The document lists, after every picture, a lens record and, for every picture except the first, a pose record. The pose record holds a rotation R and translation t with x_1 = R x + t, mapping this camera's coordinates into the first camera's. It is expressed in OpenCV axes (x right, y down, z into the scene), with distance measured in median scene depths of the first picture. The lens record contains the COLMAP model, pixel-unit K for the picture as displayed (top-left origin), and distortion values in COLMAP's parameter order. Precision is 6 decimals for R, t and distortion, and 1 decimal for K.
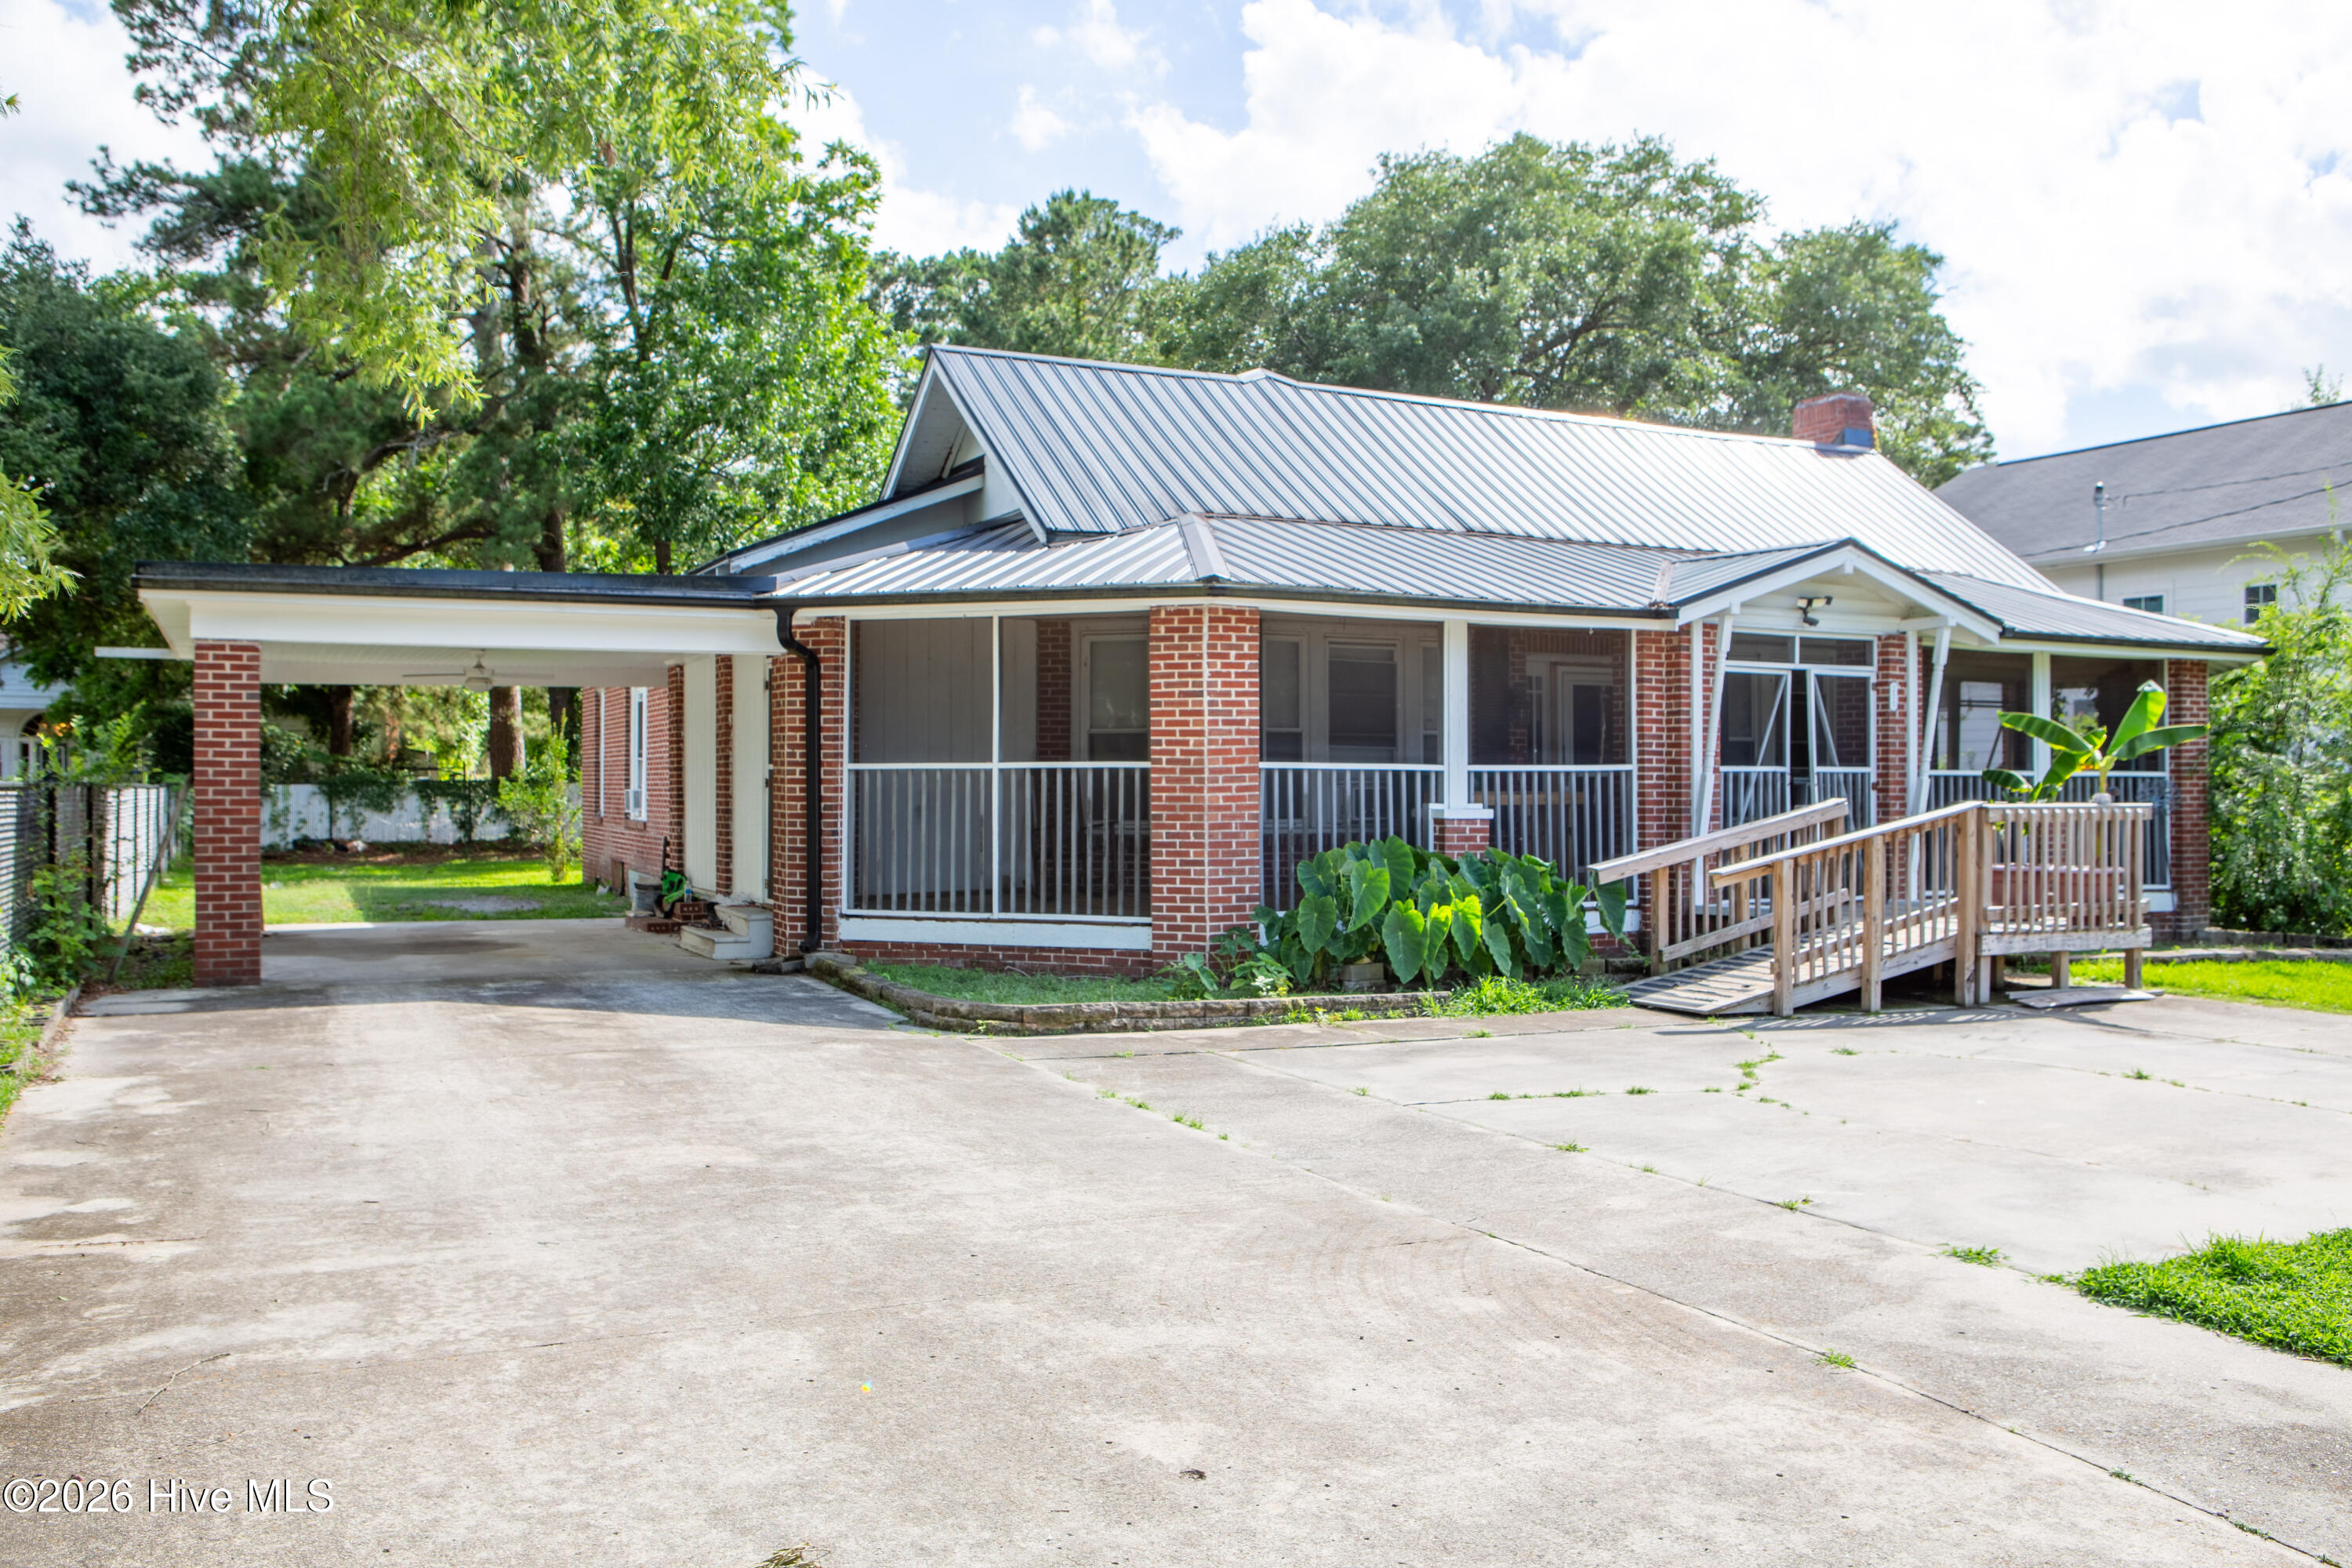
lens RADIAL K [[1935.4, 0, 1159.4], [0, 1935.4, 779.3], [0, 0, 1]] dist [-0.057595, 0.043480]
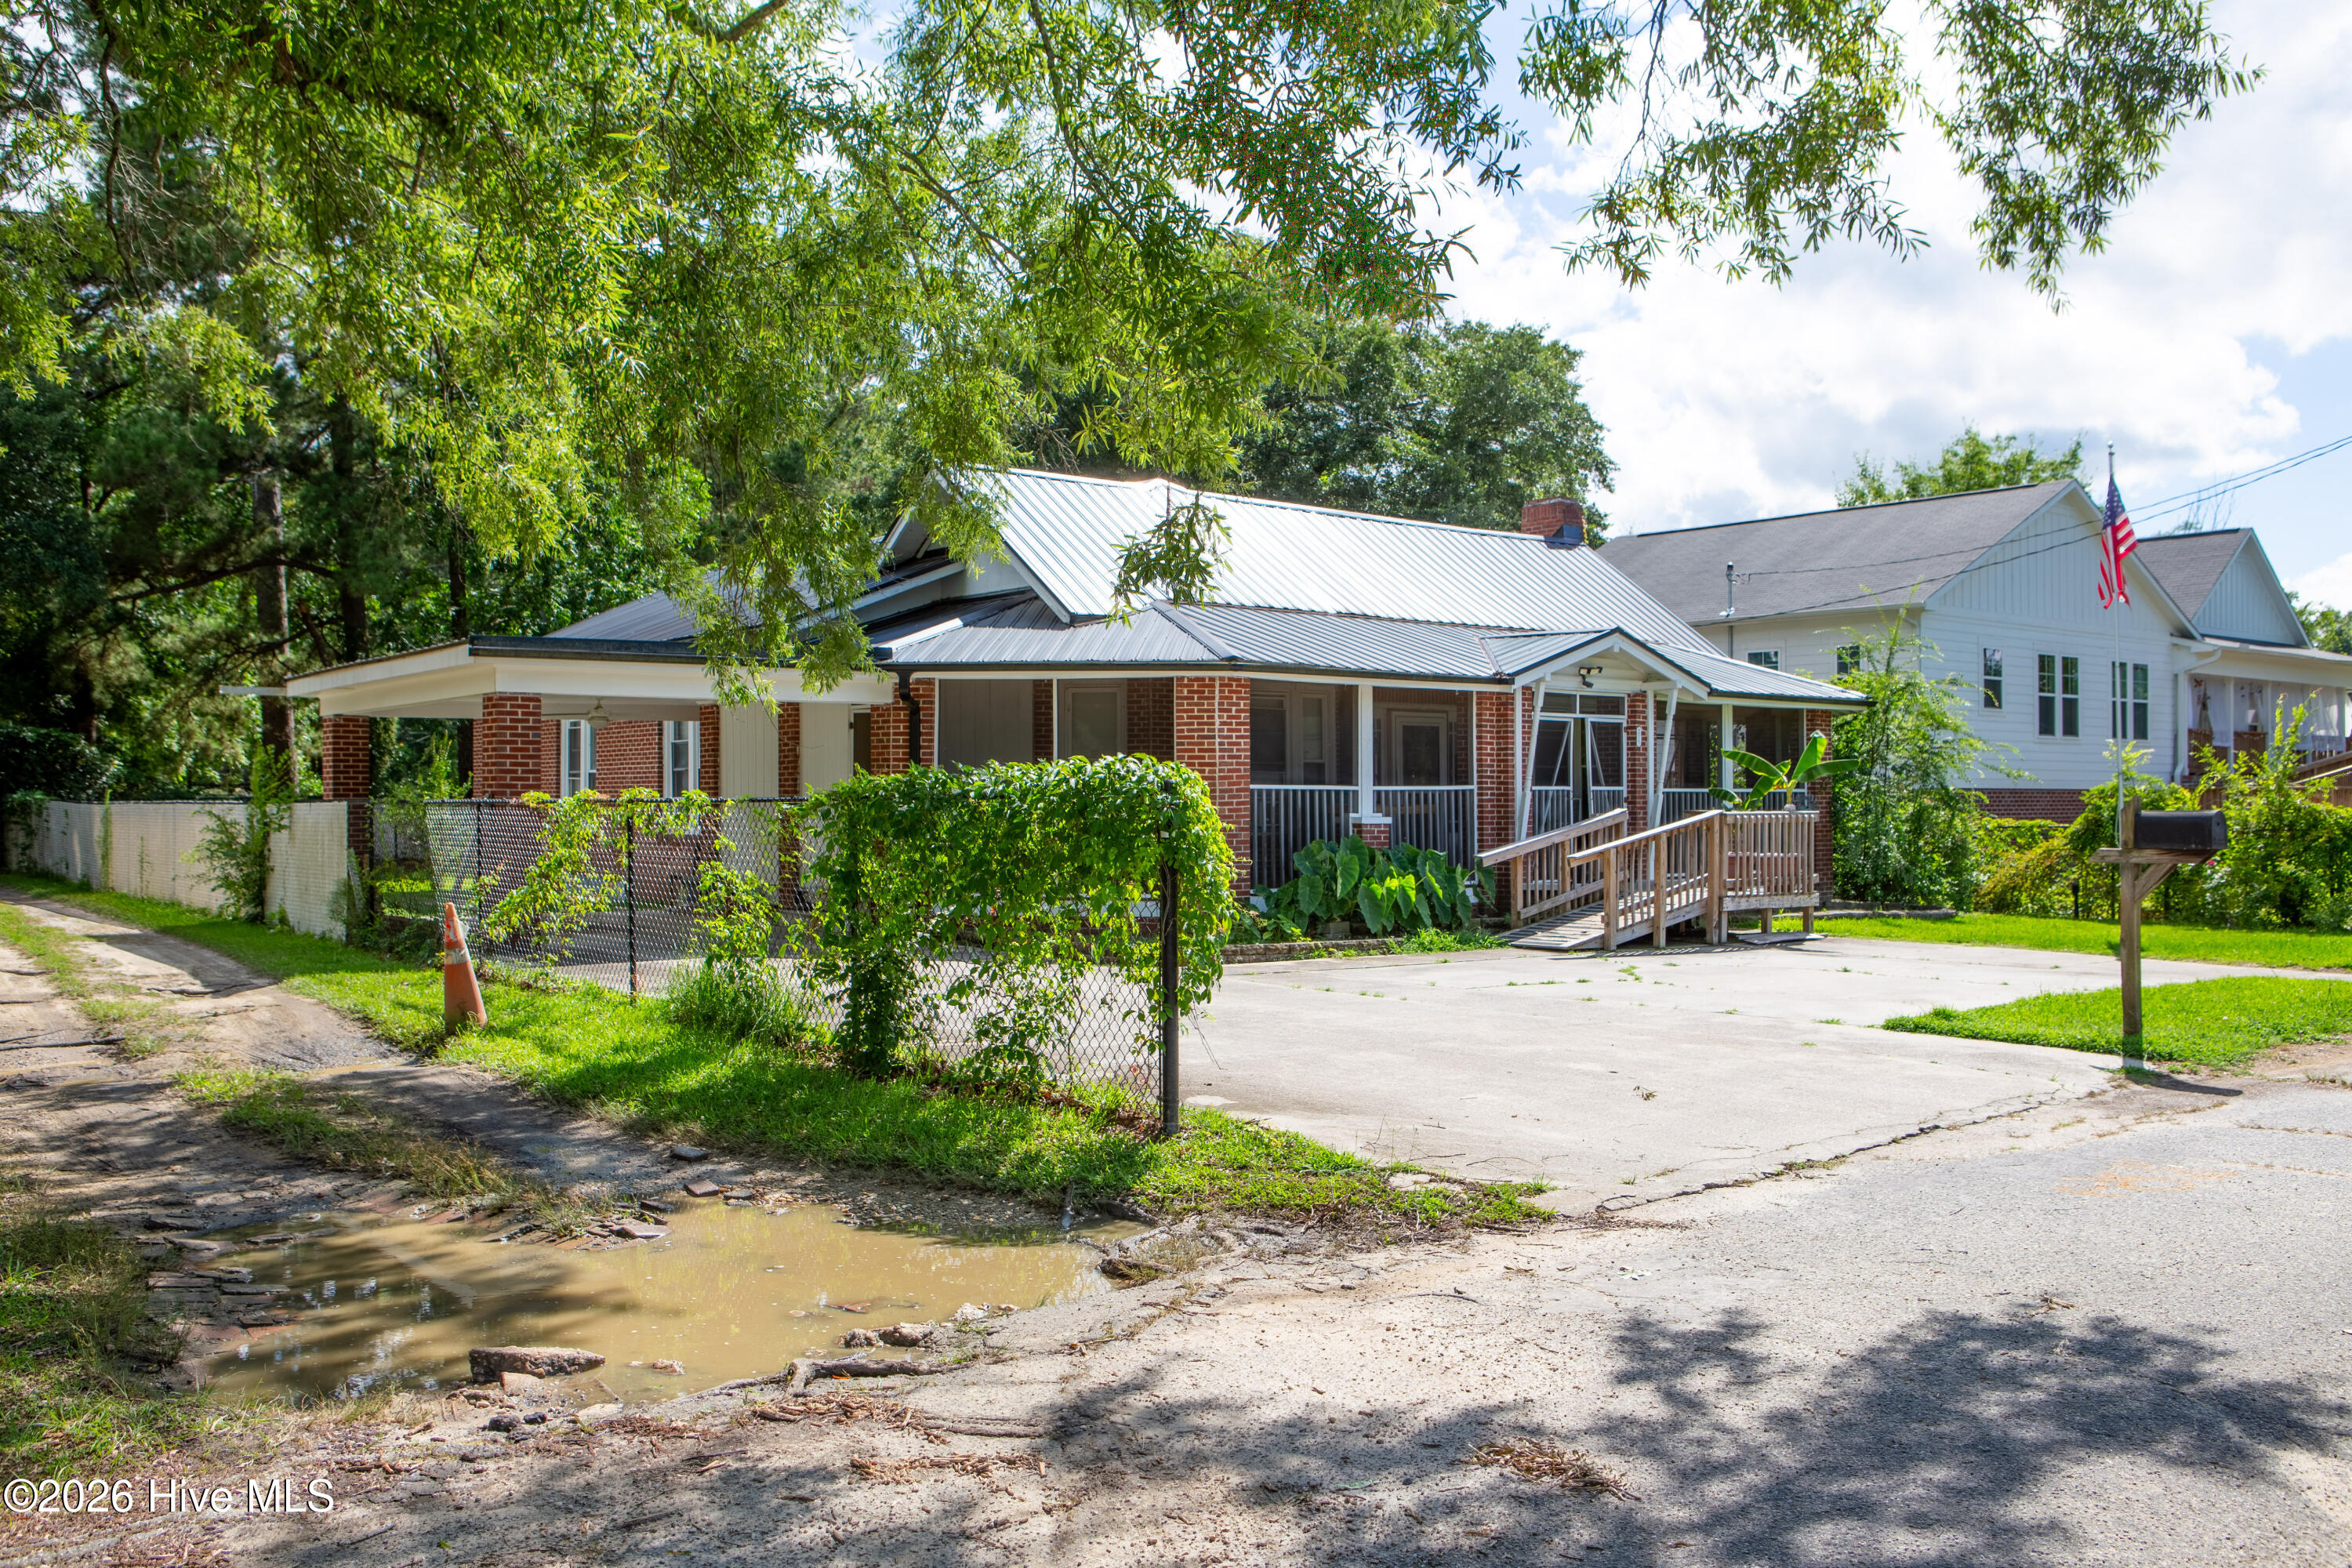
lens RADIAL K [[1935.4, 0, 1185.9], [0, 1935.4, 787.7], [0, 0, 1]] dist [-0.057595, 0.043480]
pose [[0.976559, -0.001897, 0.215240, -0.279663], [0.002389, 0.999995, -0.002028, -0.003624], [-0.215235, 0.002495, 0.976559, -0.356857]]
